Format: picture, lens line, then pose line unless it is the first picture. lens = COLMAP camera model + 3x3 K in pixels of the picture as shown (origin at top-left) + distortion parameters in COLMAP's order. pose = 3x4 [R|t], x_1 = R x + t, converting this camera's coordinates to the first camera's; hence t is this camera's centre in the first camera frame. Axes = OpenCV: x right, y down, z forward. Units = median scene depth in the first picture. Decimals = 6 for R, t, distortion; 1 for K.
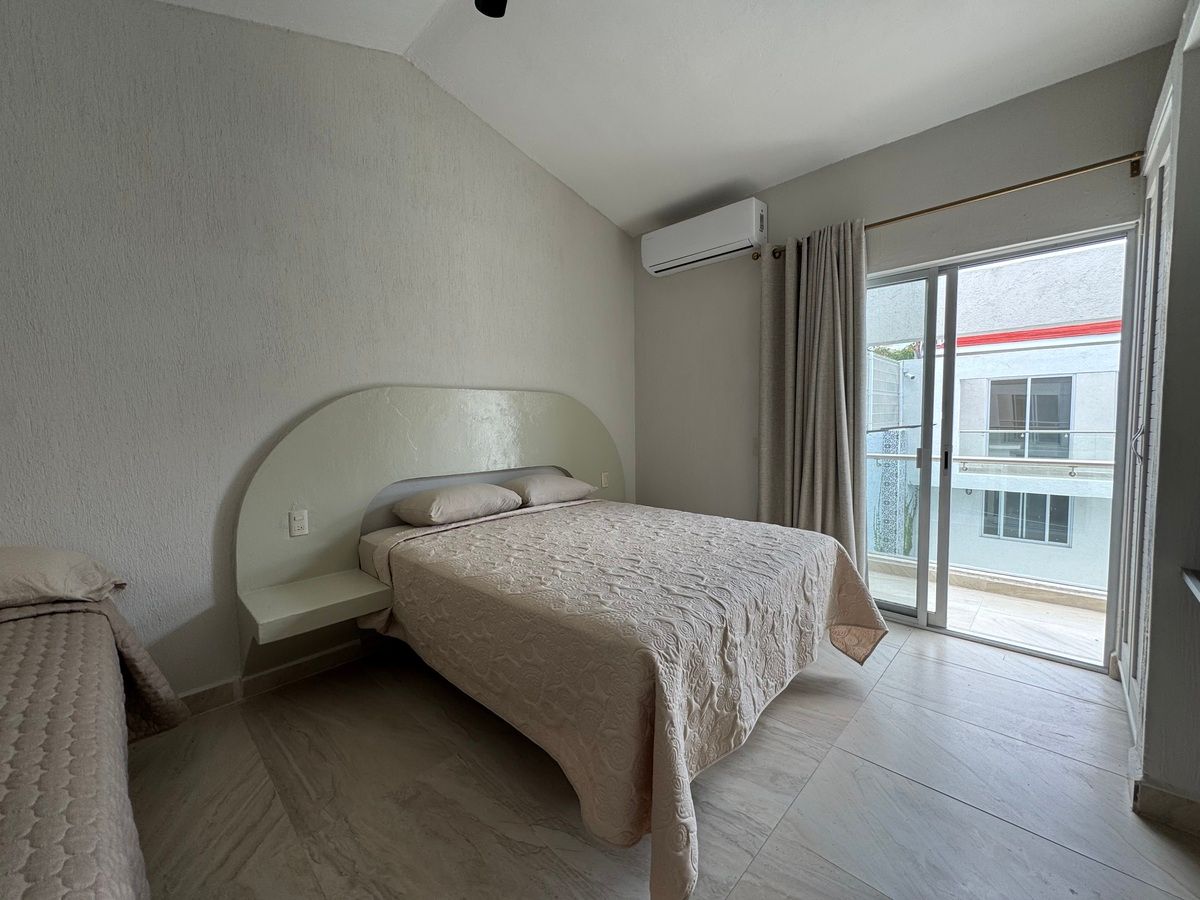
lens RADIAL K [[476.1, 0, 601.6], [0, 476.1, 449.9], [0, 0, 1]] dist [-0.011351, -0.000066]
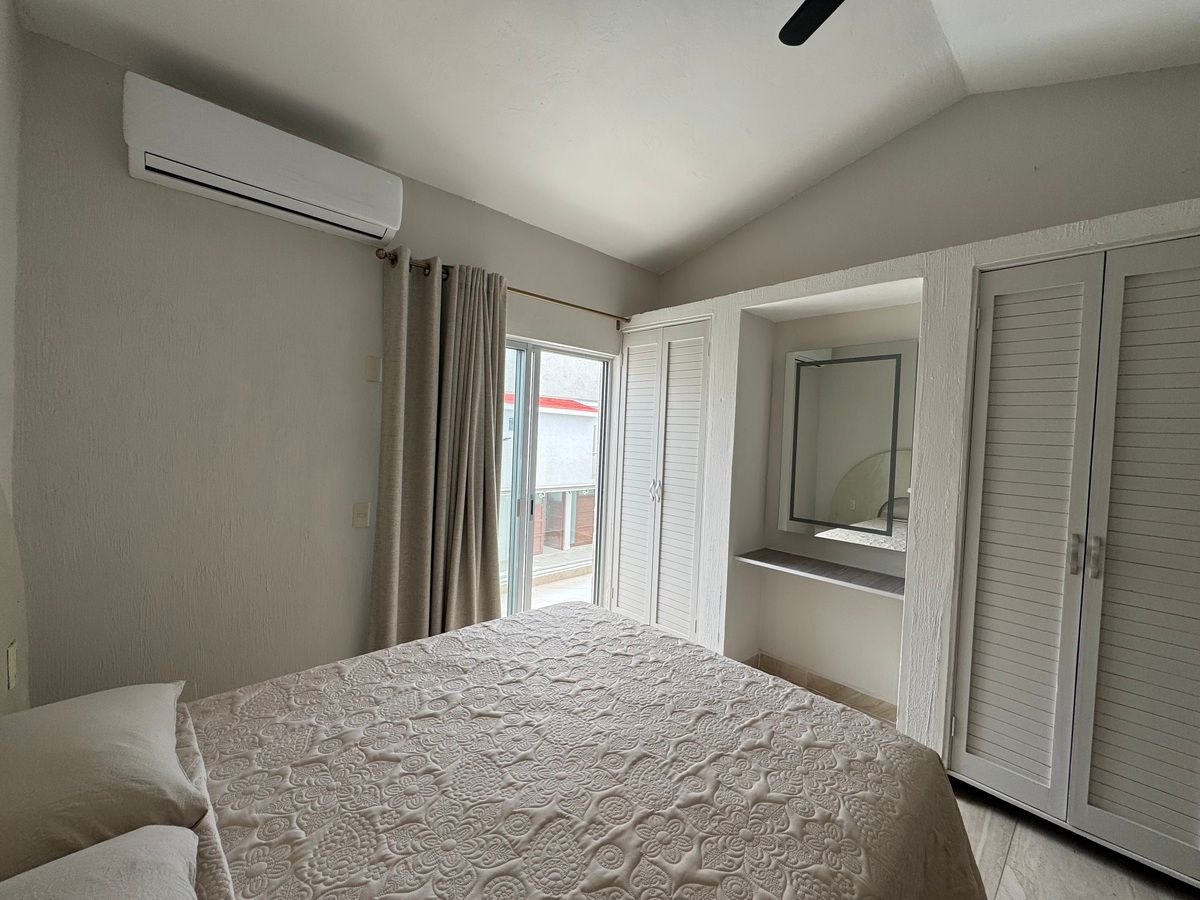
lens RADIAL K [[476.1, 0, 601.6], [0, 476.1, 449.9], [0, 0, 1]] dist [-0.011351, -0.000066]
pose [[0.057461, -0.008444, 0.998312, -0.458614], [0.019160, 0.999789, 0.007354, -0.129046], [-0.998164, 0.018705, 0.057611, 0.752114]]
